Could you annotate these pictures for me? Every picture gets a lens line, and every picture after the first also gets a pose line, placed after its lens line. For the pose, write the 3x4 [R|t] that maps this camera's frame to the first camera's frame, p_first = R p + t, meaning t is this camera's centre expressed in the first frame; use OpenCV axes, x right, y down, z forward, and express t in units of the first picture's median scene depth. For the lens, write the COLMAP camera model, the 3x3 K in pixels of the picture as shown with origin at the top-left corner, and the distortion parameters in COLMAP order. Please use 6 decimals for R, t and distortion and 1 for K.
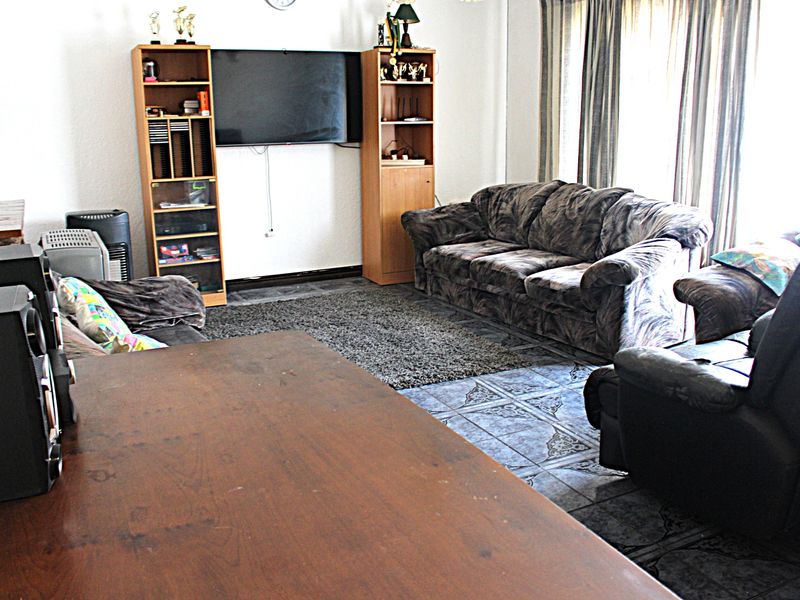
lens RADIAL K [[735.4, 0, 400.0], [0, 735.4, 300.0], [0, 0, 1]] dist [-0.164506, 0.135984]
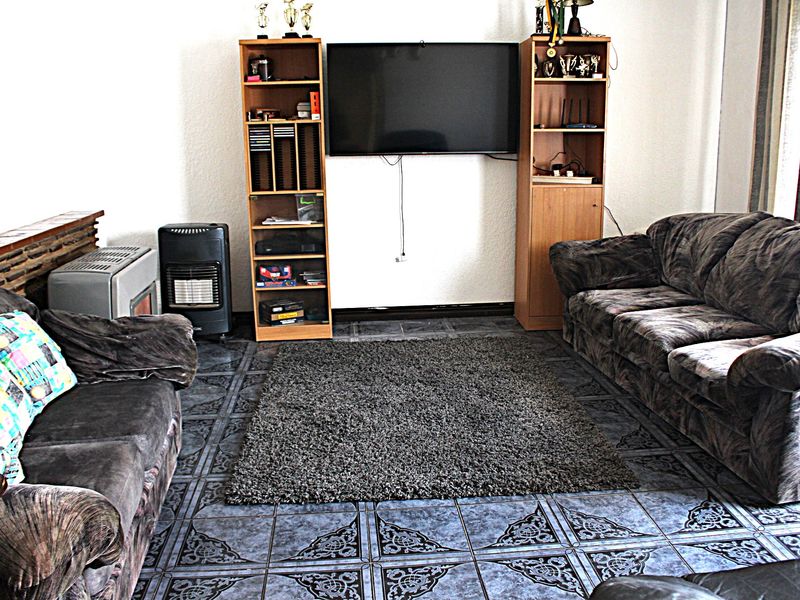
lens RADIAL K [[735.4, 0, 400.0], [0, 735.4, 300.0], [0, 0, 1]] dist [-0.164506, 0.135984]
pose [[0.927221, 0.082425, -0.365332, 0.157278], [-0.085917, 0.996280, 0.006719, -0.054071], [0.364527, 0.025159, 0.930853, 0.226915]]
